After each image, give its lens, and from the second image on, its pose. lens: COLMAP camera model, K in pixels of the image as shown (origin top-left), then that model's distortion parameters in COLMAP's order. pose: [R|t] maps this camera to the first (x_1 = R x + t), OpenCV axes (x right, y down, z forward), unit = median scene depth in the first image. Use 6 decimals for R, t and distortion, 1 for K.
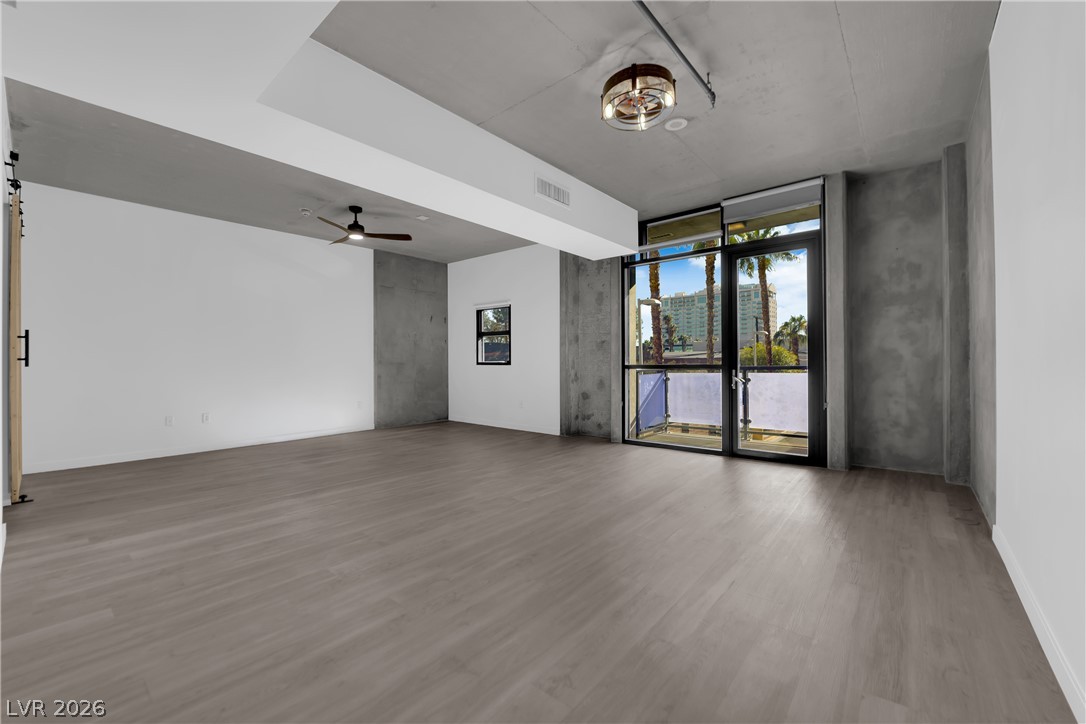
lens RADIAL K [[438.1, 0, 543.5], [0, 438.1, 360.8], [0, 0, 1]] dist [-0.010610, -0.002678]
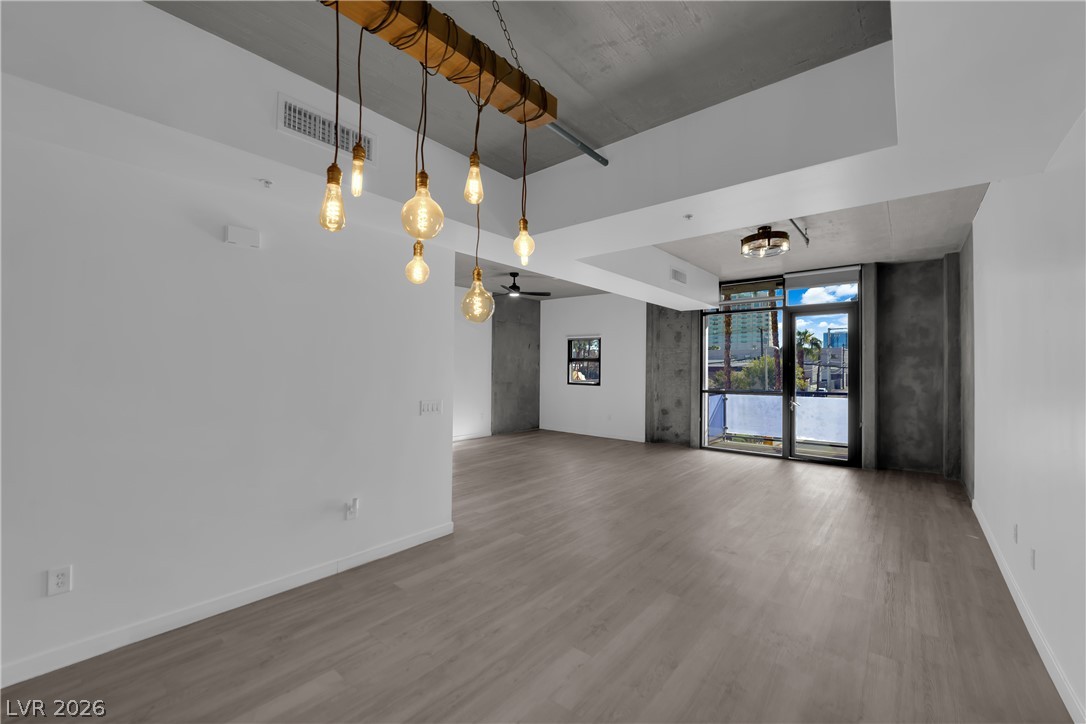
lens RADIAL K [[438.1, 0, 543.3], [0, 438.1, 361.3], [0, 0, 1]] dist [-0.010610, -0.002678]
pose [[0.999900, 0.013931, 0.002621, -0.273893], [-0.013905, 0.999858, -0.009540, -0.052352], [-0.002754, 0.009503, 0.999951, -0.290751]]
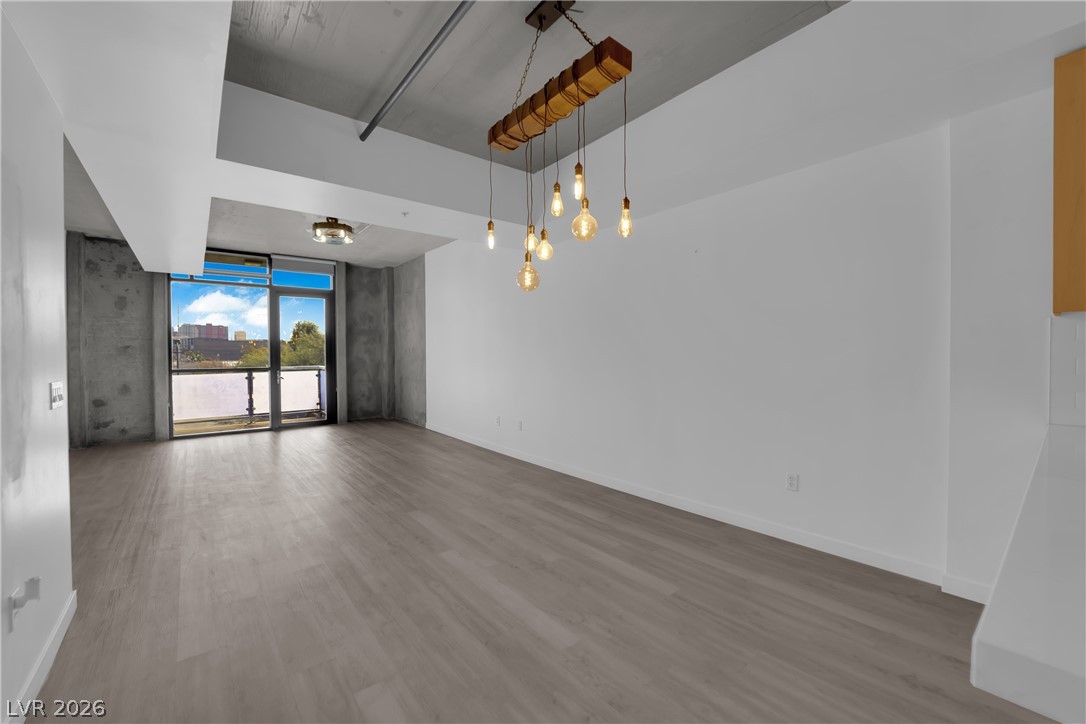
lens RADIAL K [[438.1, 0, 541.4], [0, 438.1, 361.8], [0, 0, 1]] dist [-0.010610, -0.002678]
pose [[0.197545, -0.012599, 0.980213, -0.648137], [-0.001402, 0.999913, 0.013135, -0.023741], [-0.980293, -0.003969, 0.197511, -0.124828]]
